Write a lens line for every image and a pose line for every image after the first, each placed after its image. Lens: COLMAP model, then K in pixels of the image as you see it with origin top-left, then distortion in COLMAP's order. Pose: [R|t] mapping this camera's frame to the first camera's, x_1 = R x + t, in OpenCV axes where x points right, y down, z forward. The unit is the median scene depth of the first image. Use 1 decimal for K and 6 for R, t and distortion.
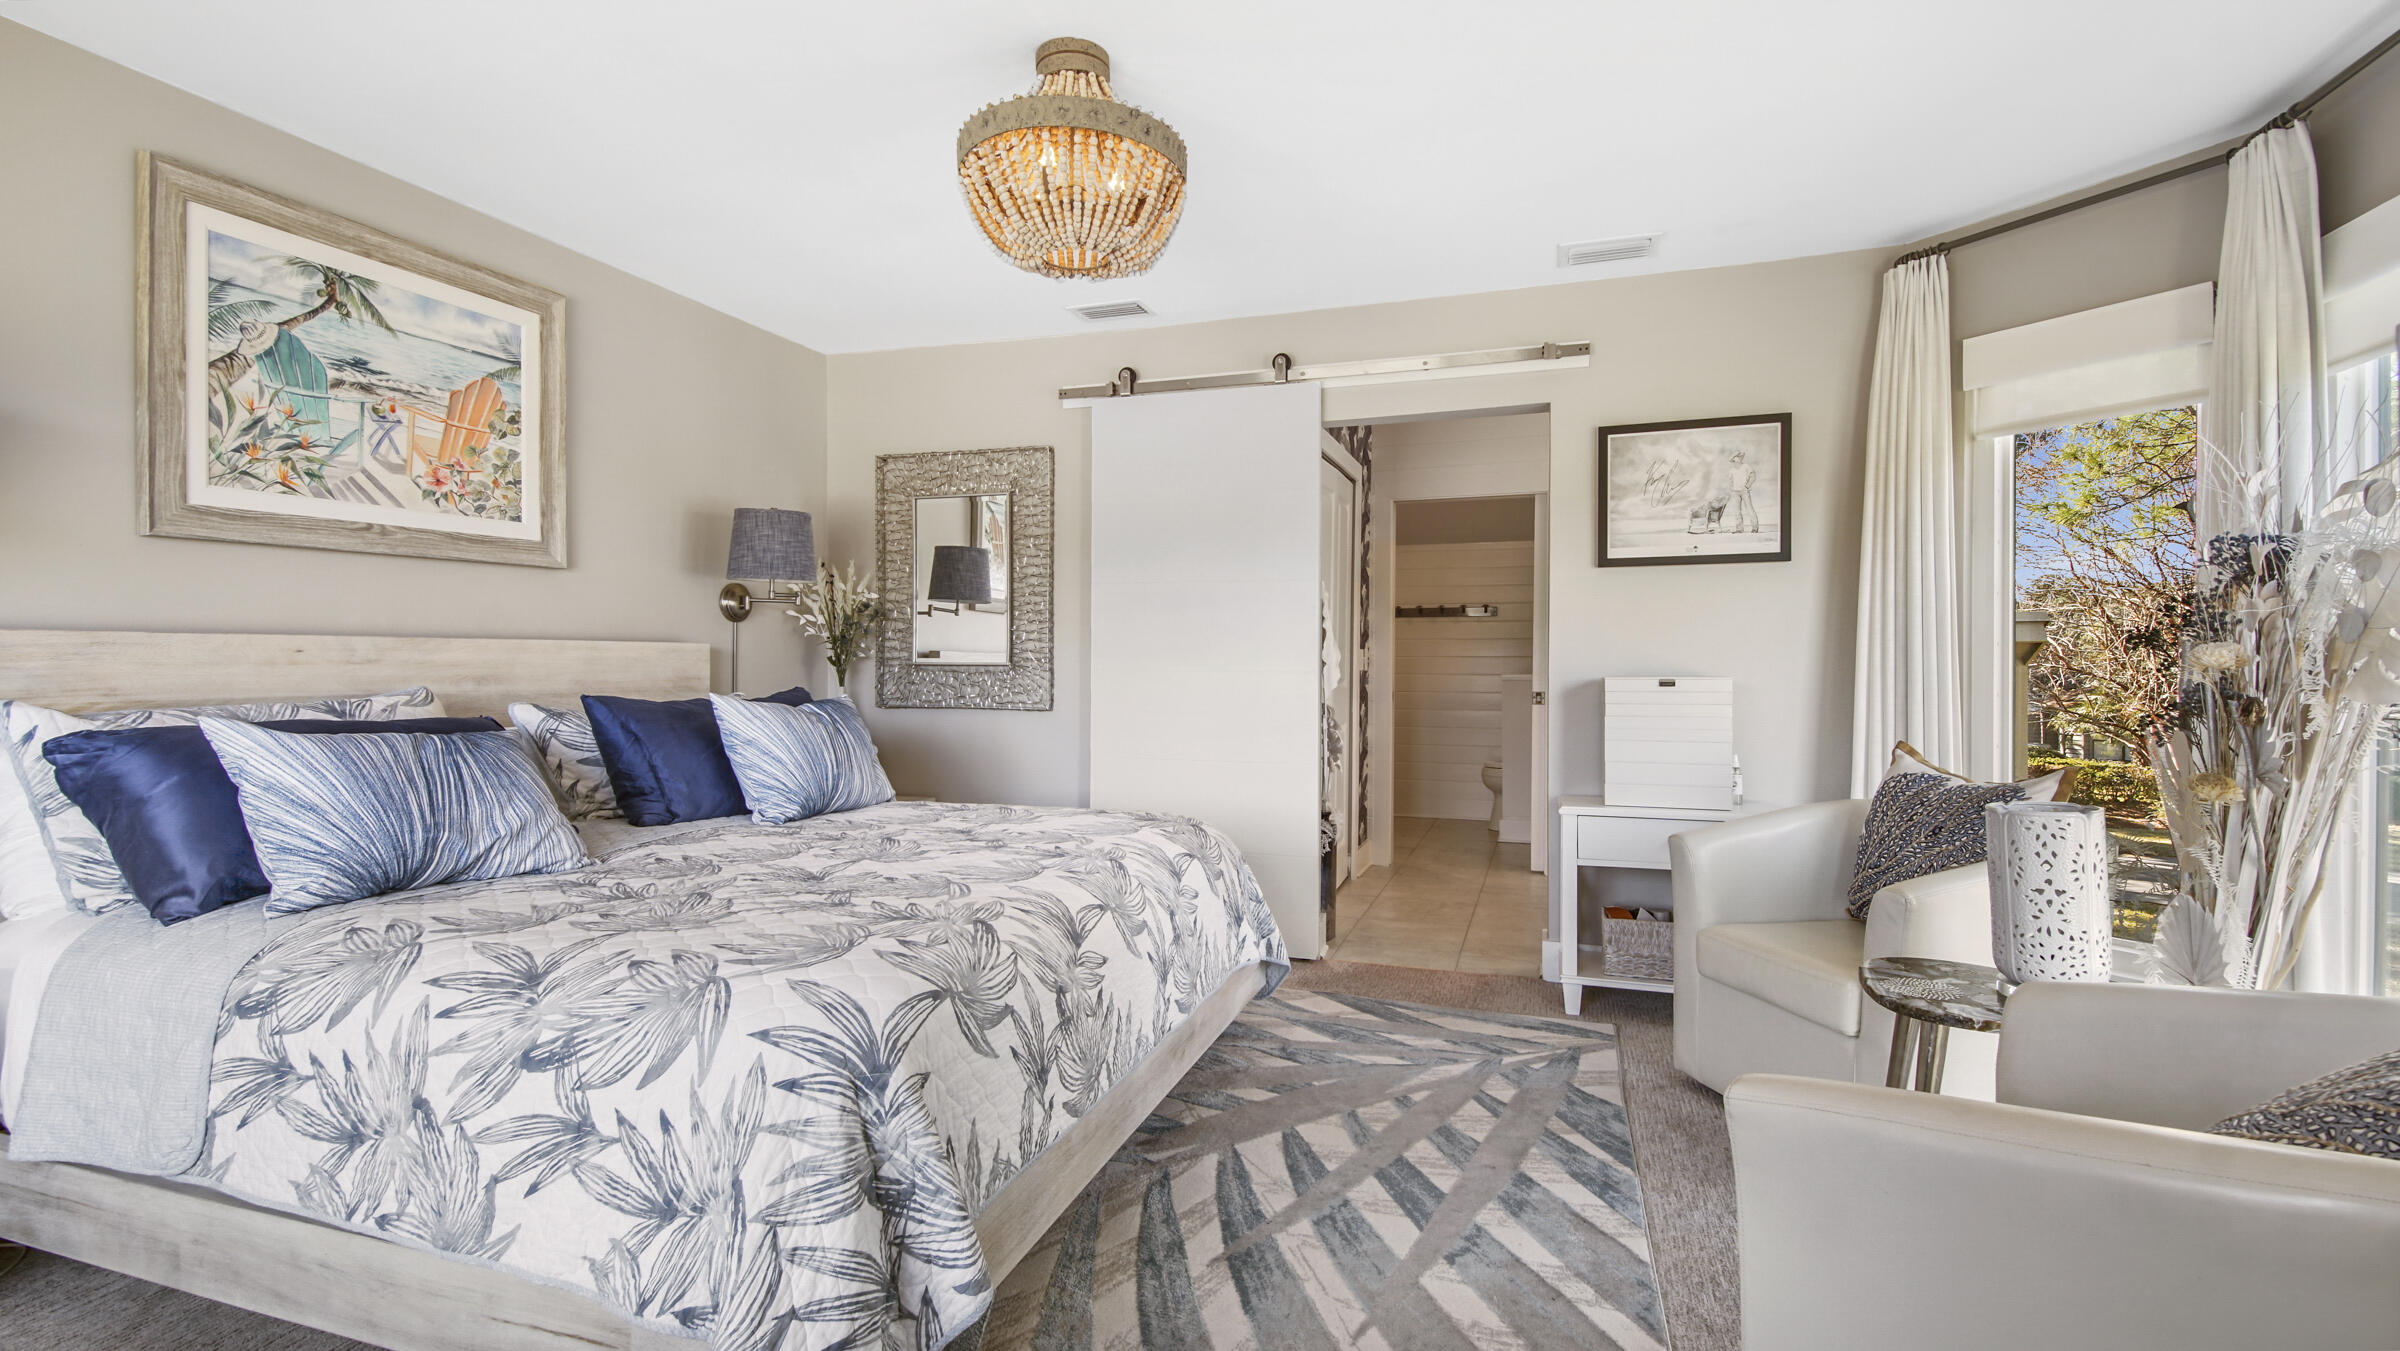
lens RADIAL K [[1084.9, 0, 1202.2], [0, 1084.9, 661.1], [0, 0, 1]] dist [0.025178, -0.017033]
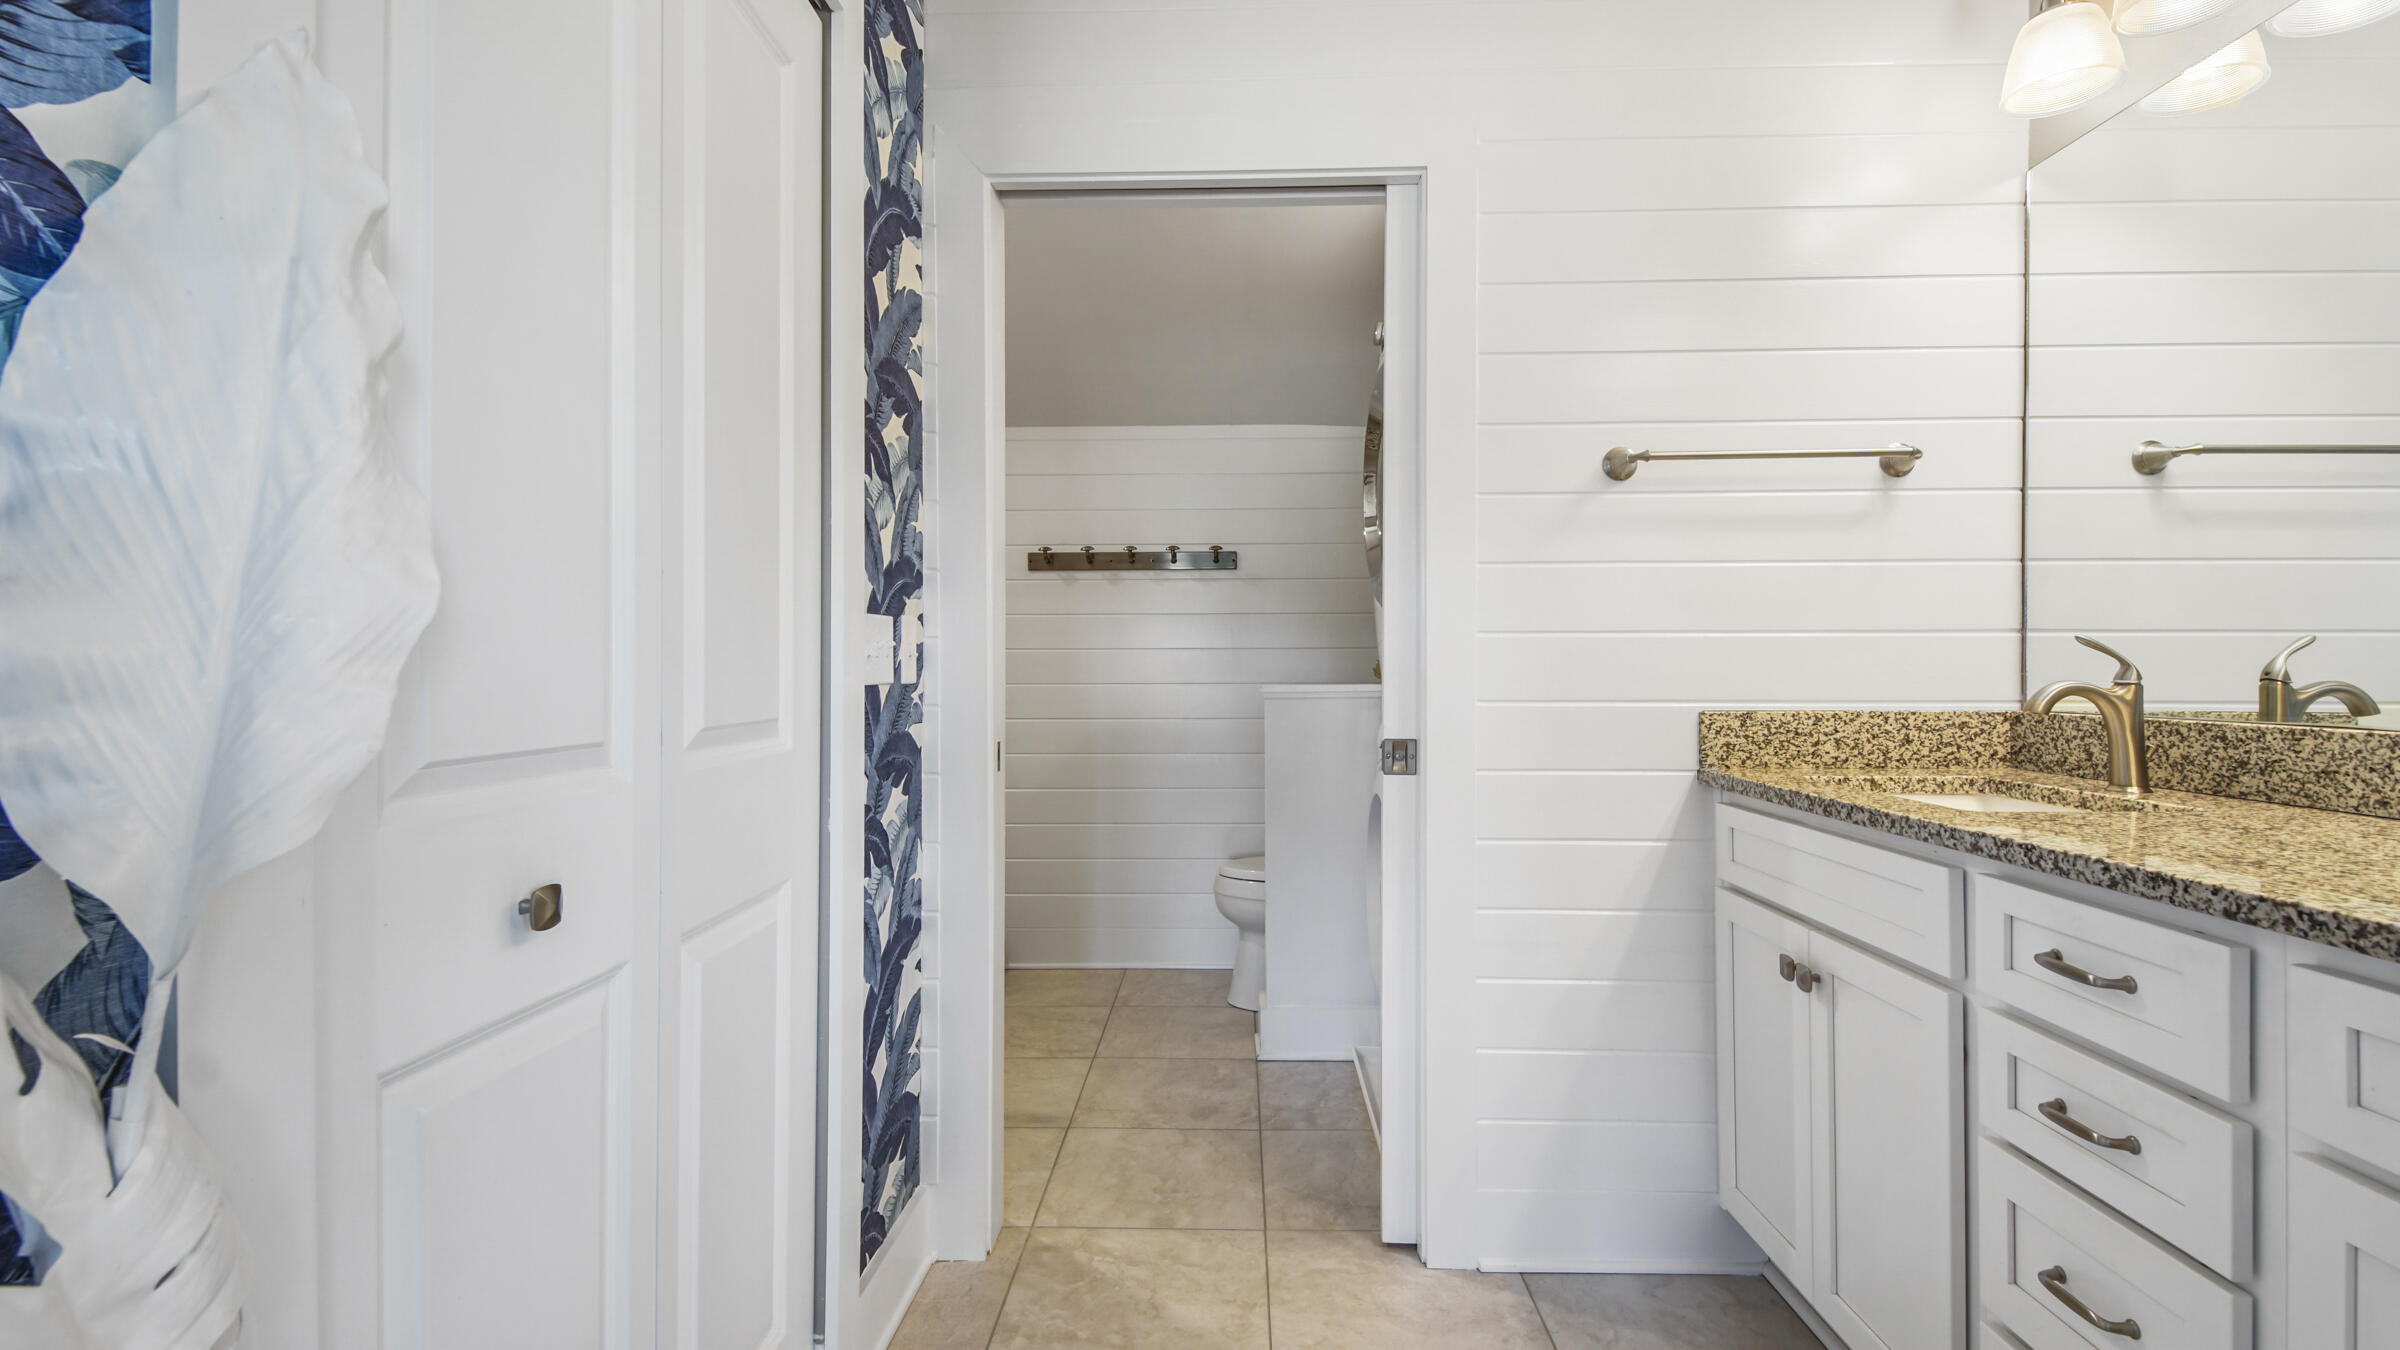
lens RADIAL K [[1029.2, 0, 1201.3], [0, 1029.2, 662.3], [0, 0, 1]] dist [0.018990, -0.004205]
pose [[0.960367, -0.003181, 0.278722, 0.355463], [0.004127, 0.999988, -0.002806, 0.009276], [-0.278710, 0.003845, 0.960368, 1.600414]]
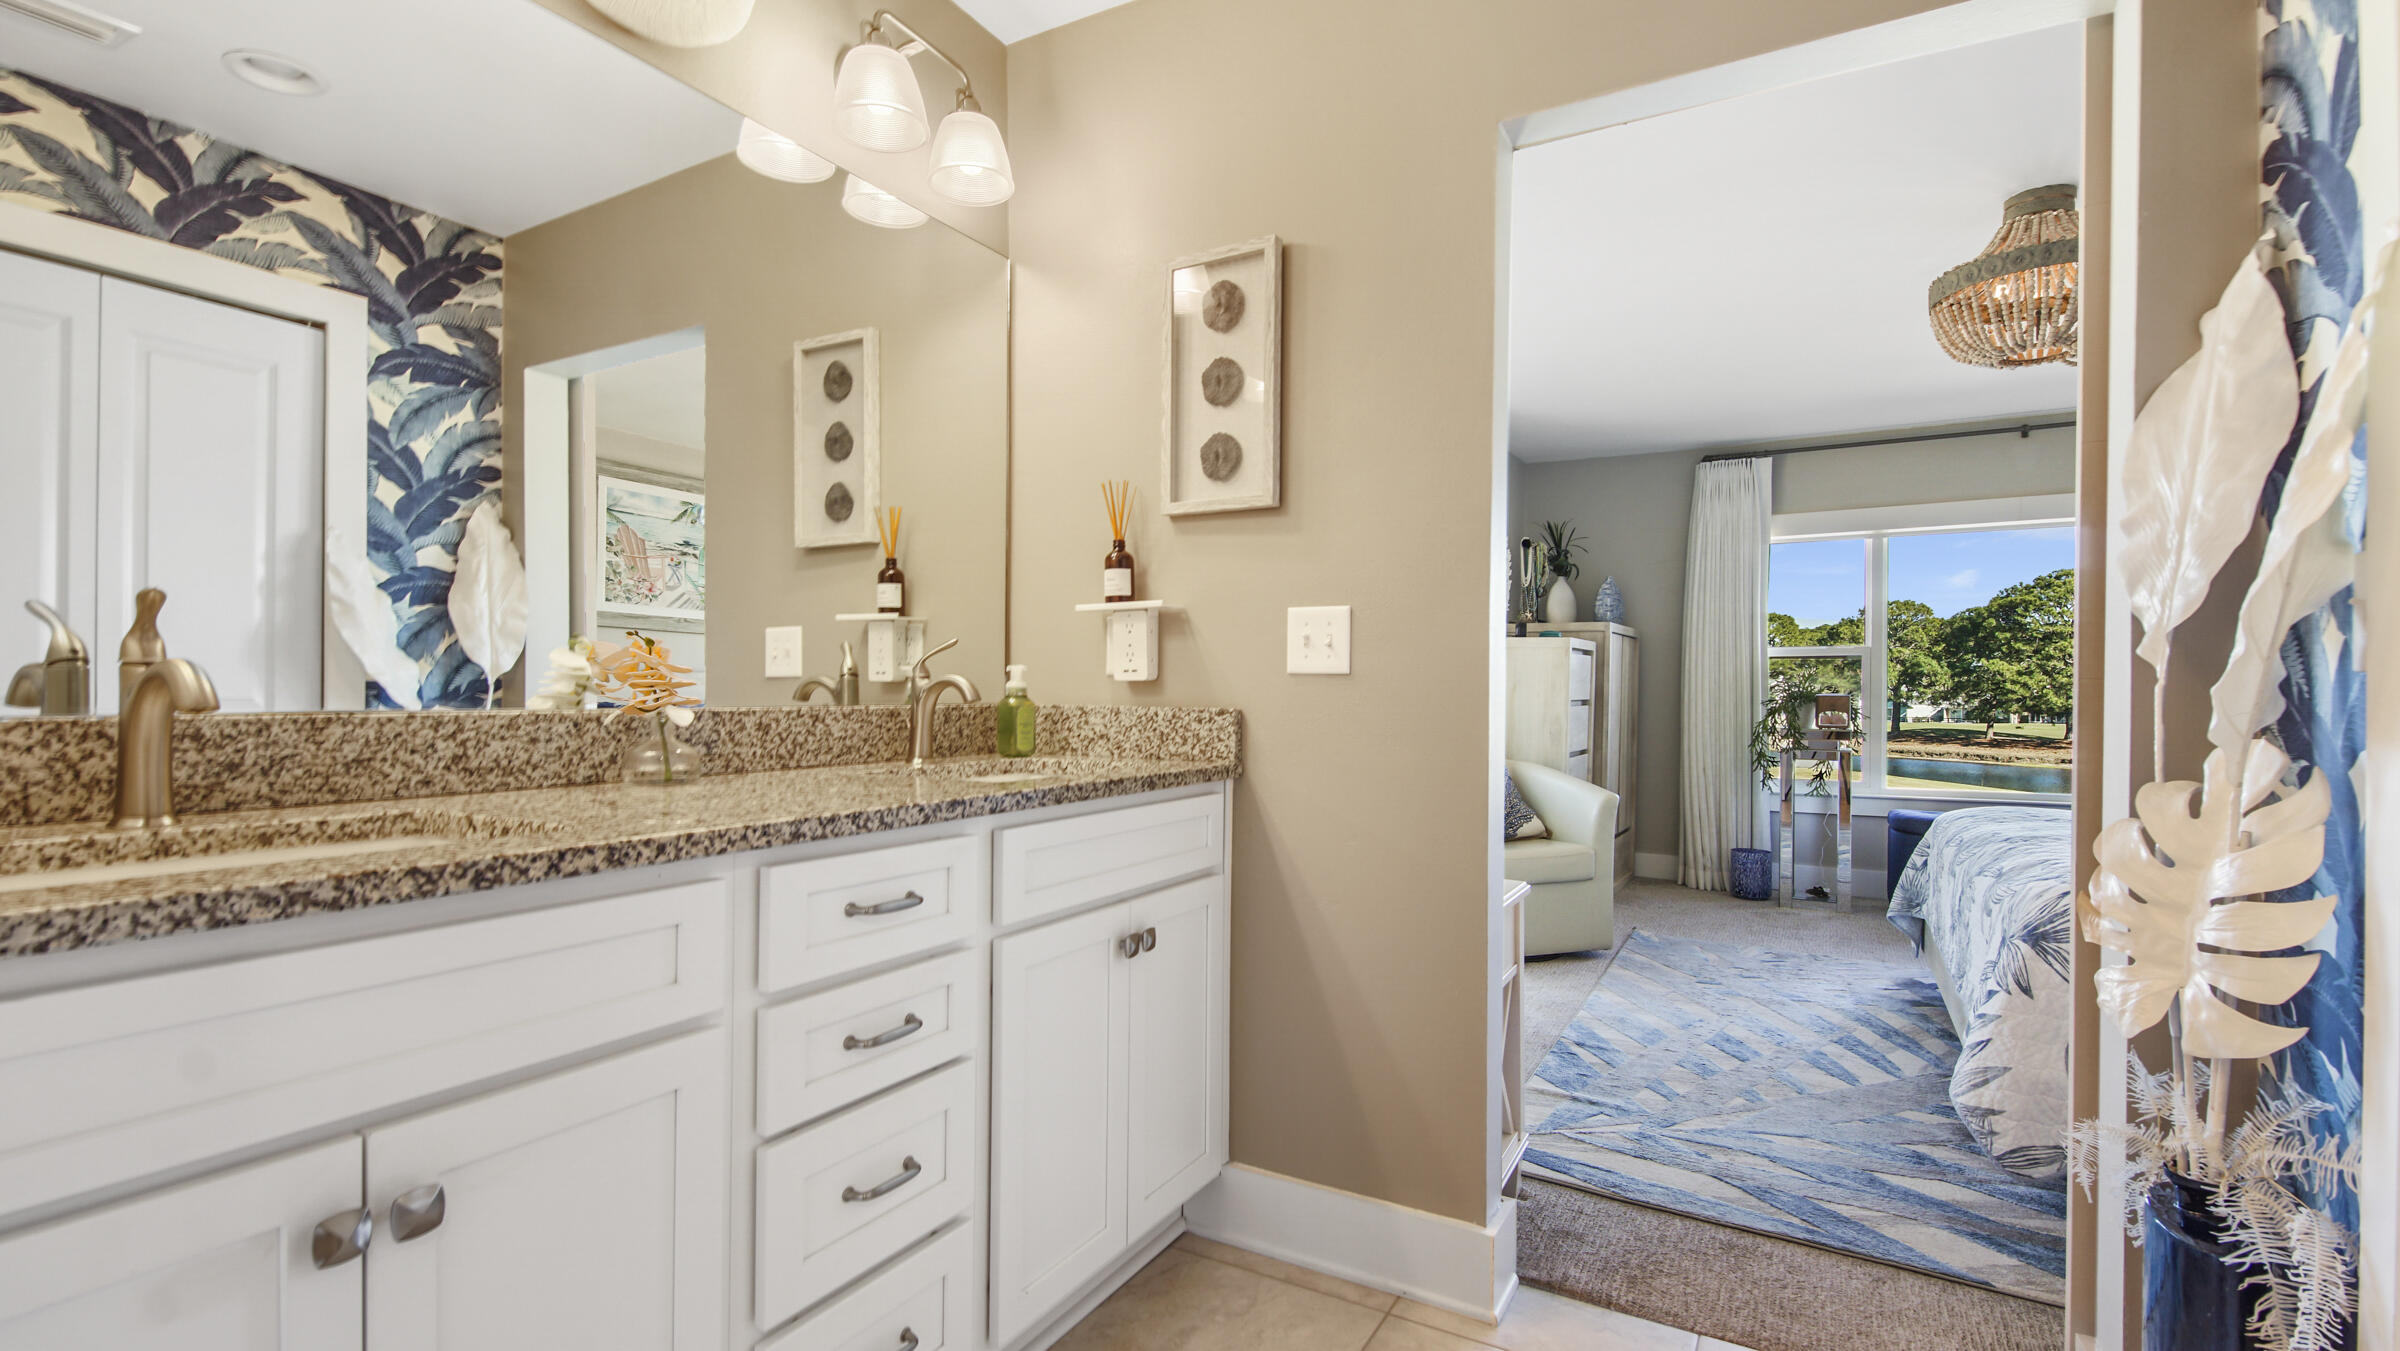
lens RADIAL K [[1029.2, 0, 1204.1], [0, 1029.2, 692.9], [0, 0, 1]] dist [0.018990, -0.004205]
pose [[-0.975930, -0.009507, 0.217875, 0.478043], [-0.009060, 0.999954, 0.003051, 0.021266], [-0.217894, 0.001004, -0.975972, 2.059727]]
